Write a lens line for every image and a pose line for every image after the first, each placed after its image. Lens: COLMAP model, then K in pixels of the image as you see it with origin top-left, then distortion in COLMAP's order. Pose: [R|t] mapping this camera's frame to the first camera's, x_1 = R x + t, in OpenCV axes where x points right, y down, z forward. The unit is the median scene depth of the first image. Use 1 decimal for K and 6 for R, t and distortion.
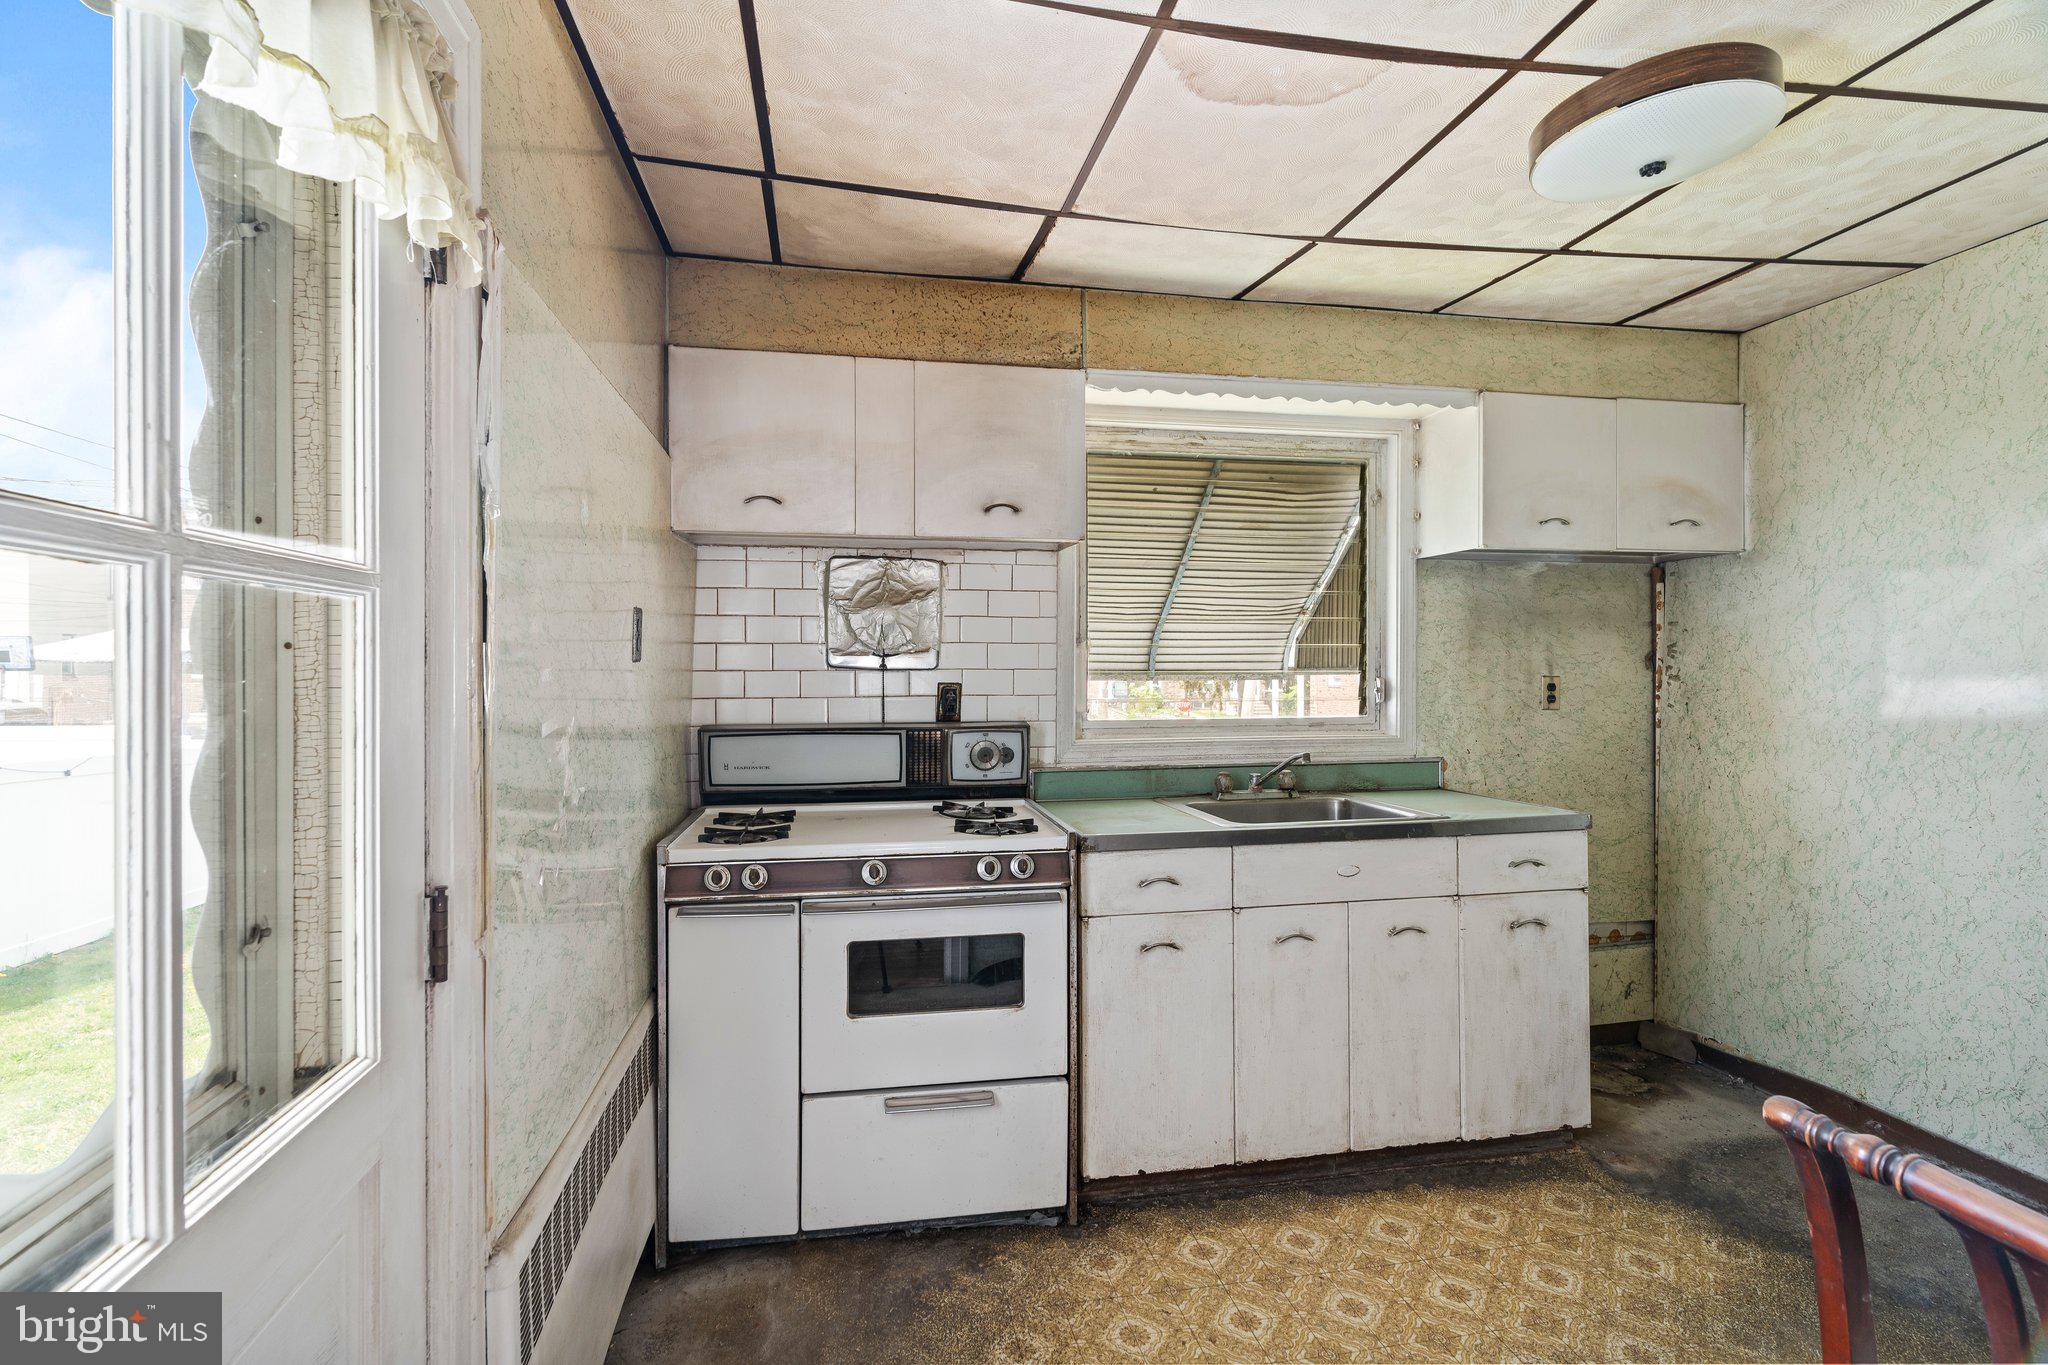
lens RADIAL K [[915.7, 0, 1014.6], [0, 915.7, 673.9], [0, 0, 1]] dist [0.001239, 0.000462]
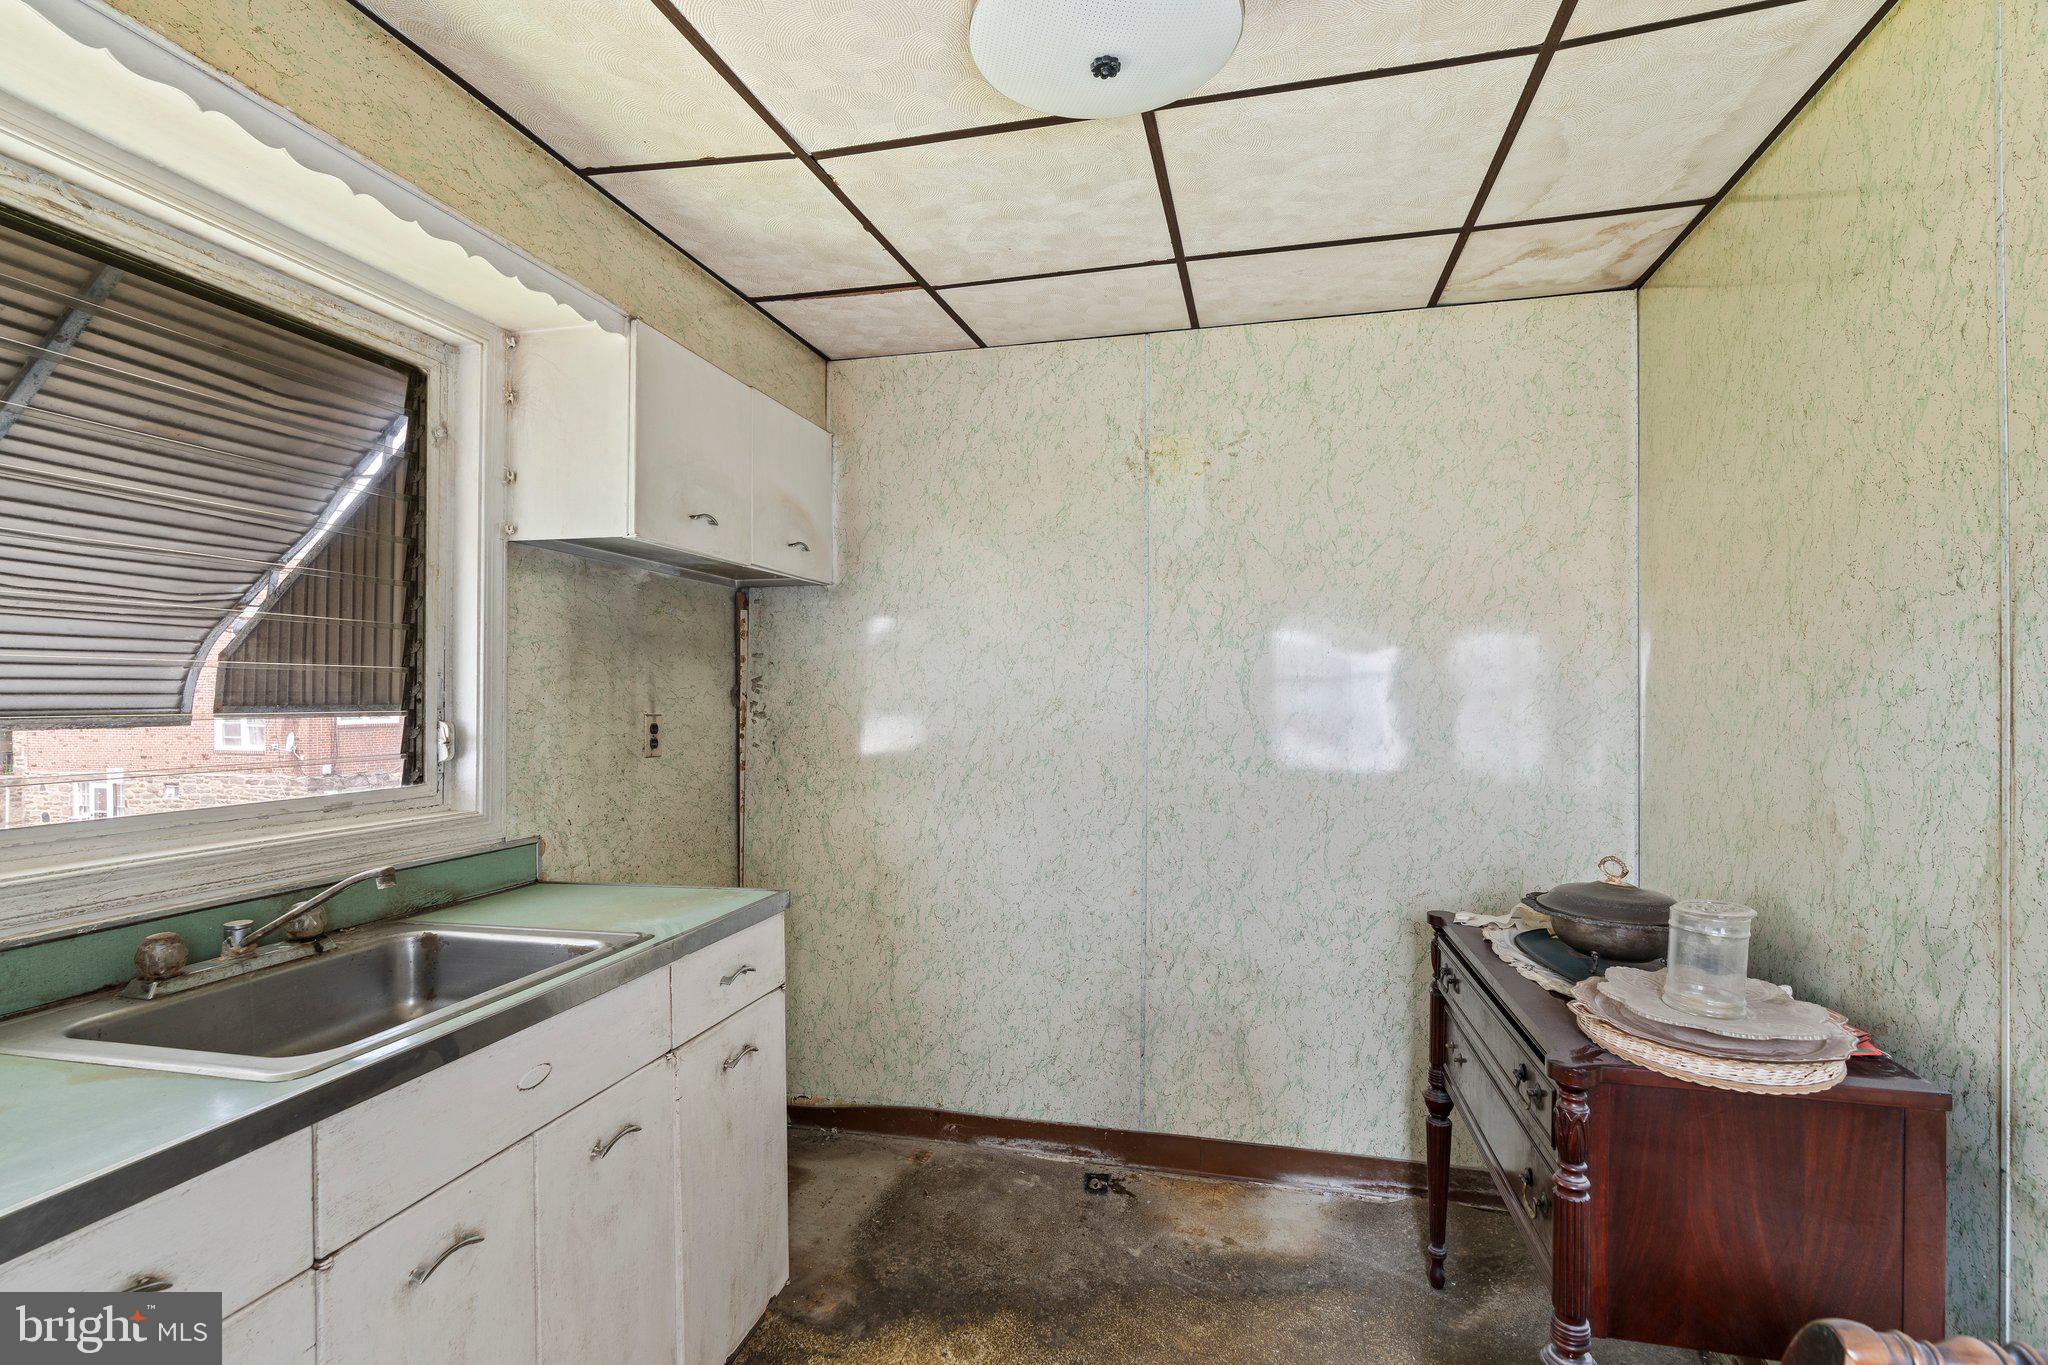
lens RADIAL K [[927.1, 0, 1025.4], [0, 927.1, 693.3], [0, 0, 1]] dist [-0.010848, 0.000430]
pose [[0.400000, 0.005452, 0.916499, -0.023655], [0.005376, 0.999951, -0.008295, -0.008590], [-0.916499, 0.008244, 0.399951, 0.418879]]
